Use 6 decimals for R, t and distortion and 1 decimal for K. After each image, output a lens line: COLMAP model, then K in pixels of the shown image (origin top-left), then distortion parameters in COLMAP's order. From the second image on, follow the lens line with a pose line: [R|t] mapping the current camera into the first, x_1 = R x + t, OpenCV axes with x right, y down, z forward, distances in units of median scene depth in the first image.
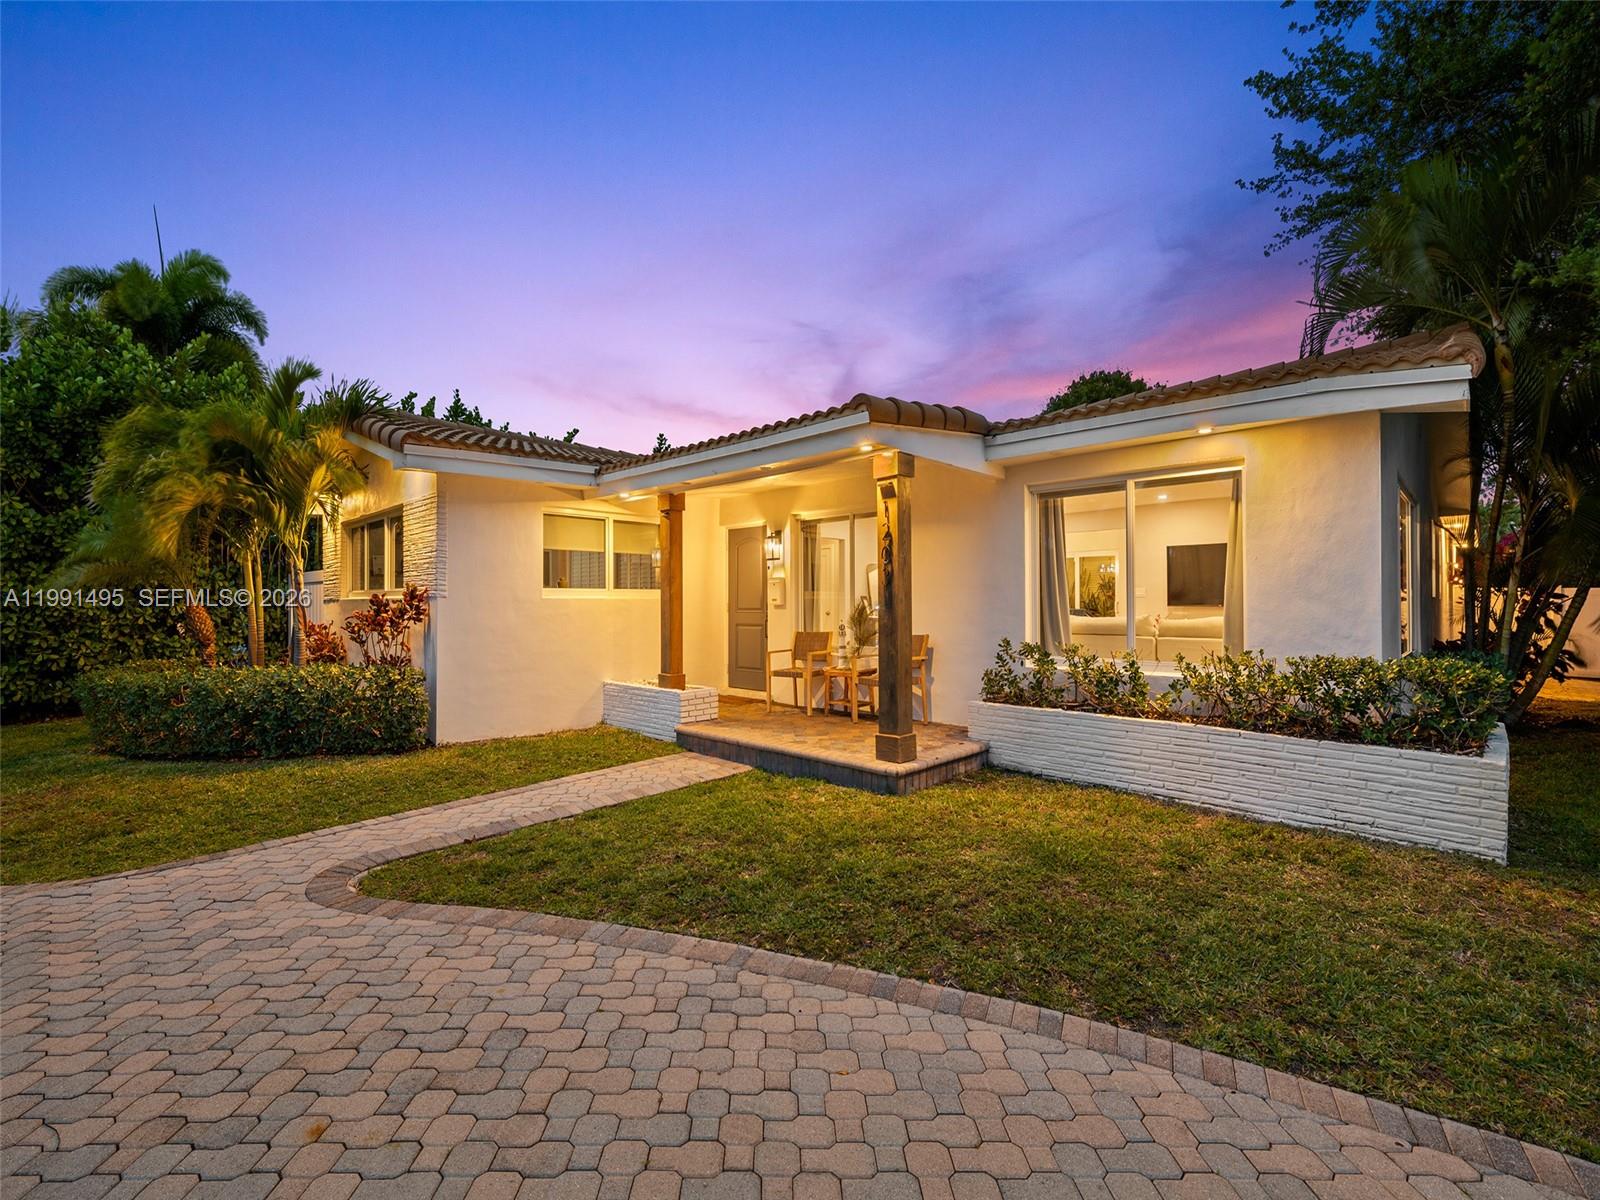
lens RADIAL K [[727.6, 0, 792.0], [0, 727.6, 594.9], [0, 0, 1]] dist [-0.002111, -0.000698]
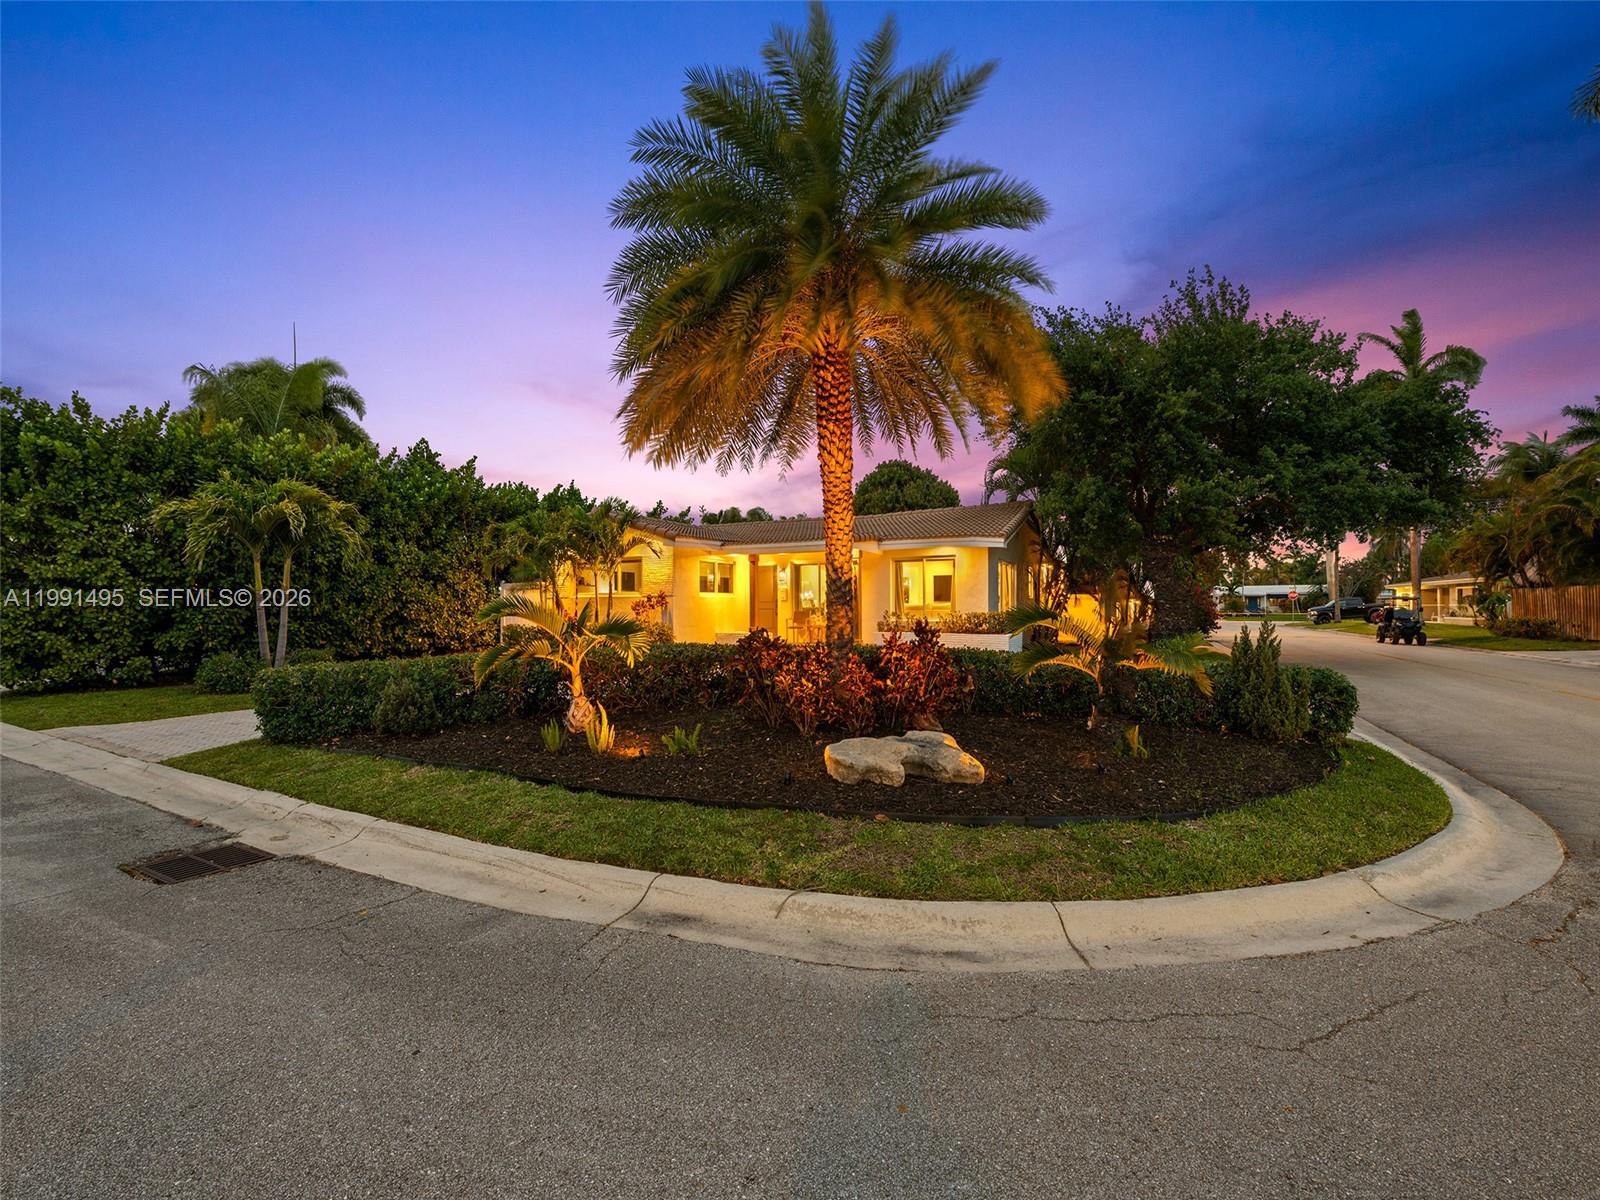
lens RADIAL K [[700.4, 0, 797.7], [0, 700.4, 549.1], [0, 0, 1]] dist [-0.001809, -0.000159]
pose [[0.958387, 0.023144, 0.284532, -0.970237], [-0.003106, 0.997495, -0.070674, 0.015936], [-0.285455, 0.066849, 0.956058, -1.838276]]
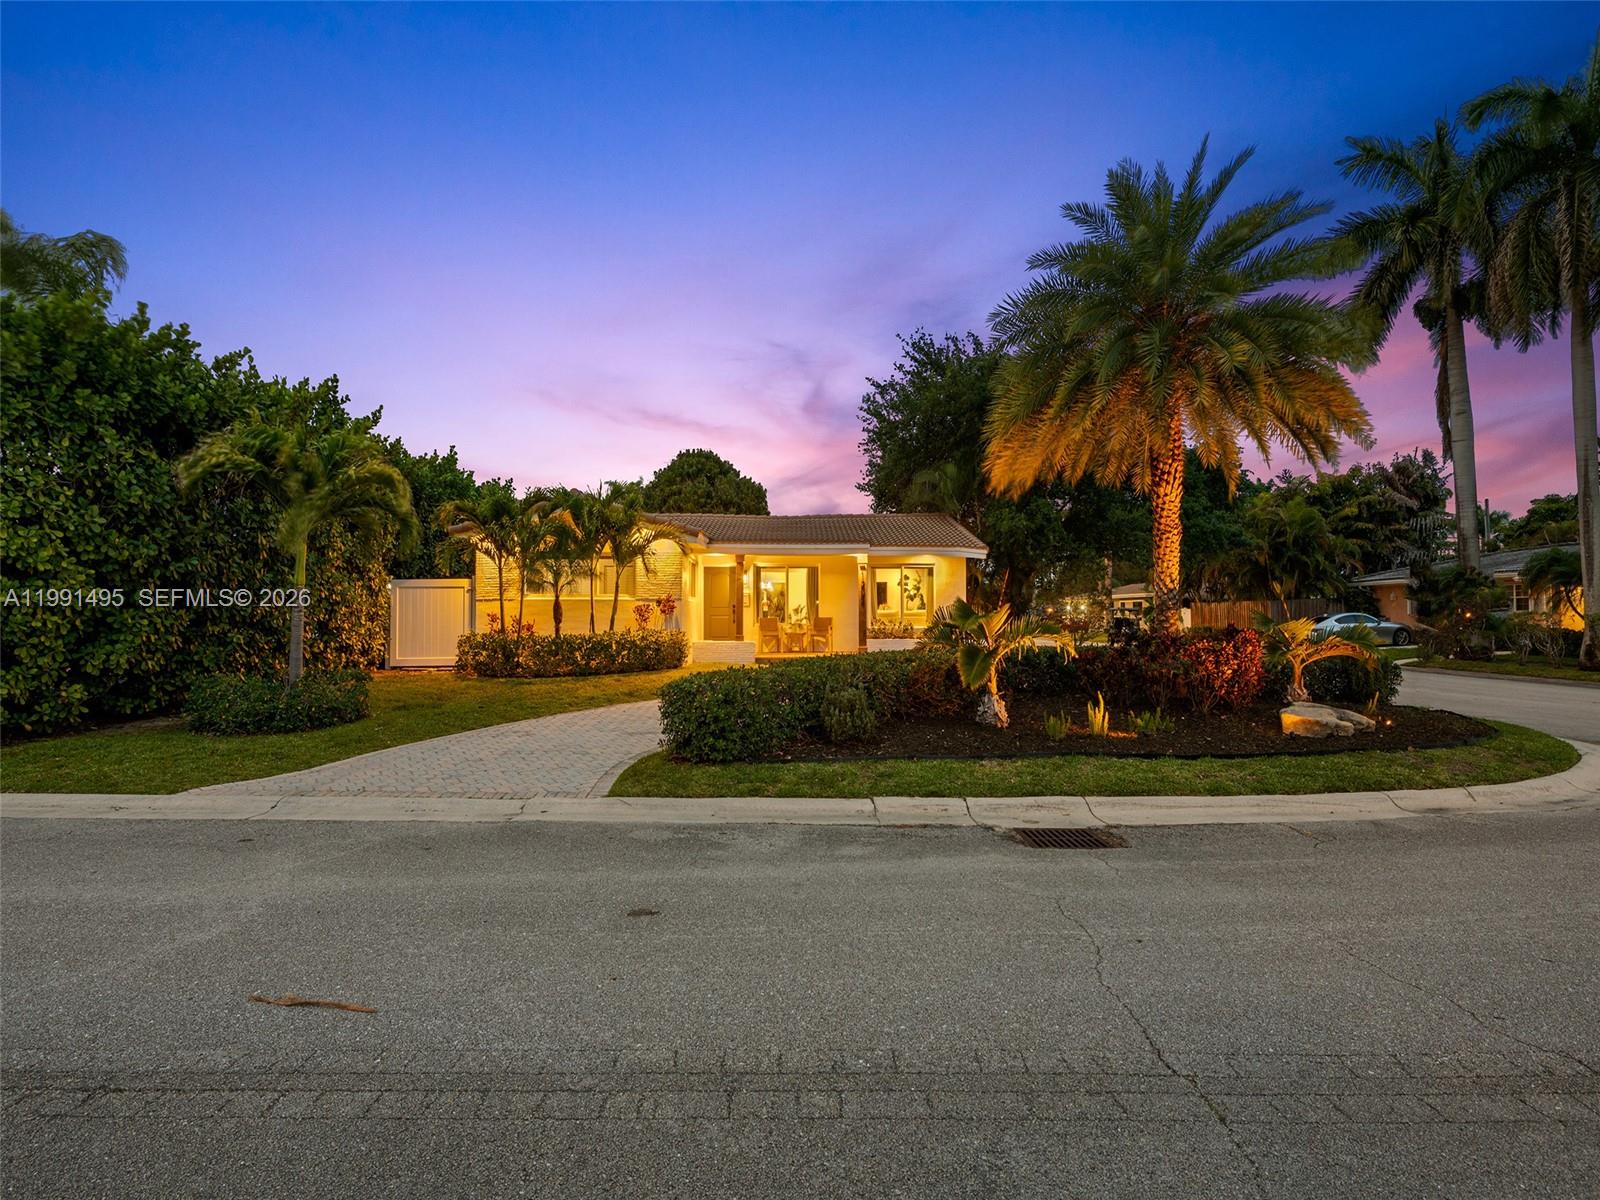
lens RADIAL K [[830.4, 0, 801.9], [0, 830.4, 592.6], [0, 0, 1]] dist [0.003655, -0.001824]
pose [[0.706445, 0.023439, 0.707380, -2.543356], [-0.011942, 0.999704, -0.021199, 0.039761], [-0.707667, 0.006528, 0.706516, -1.306002]]
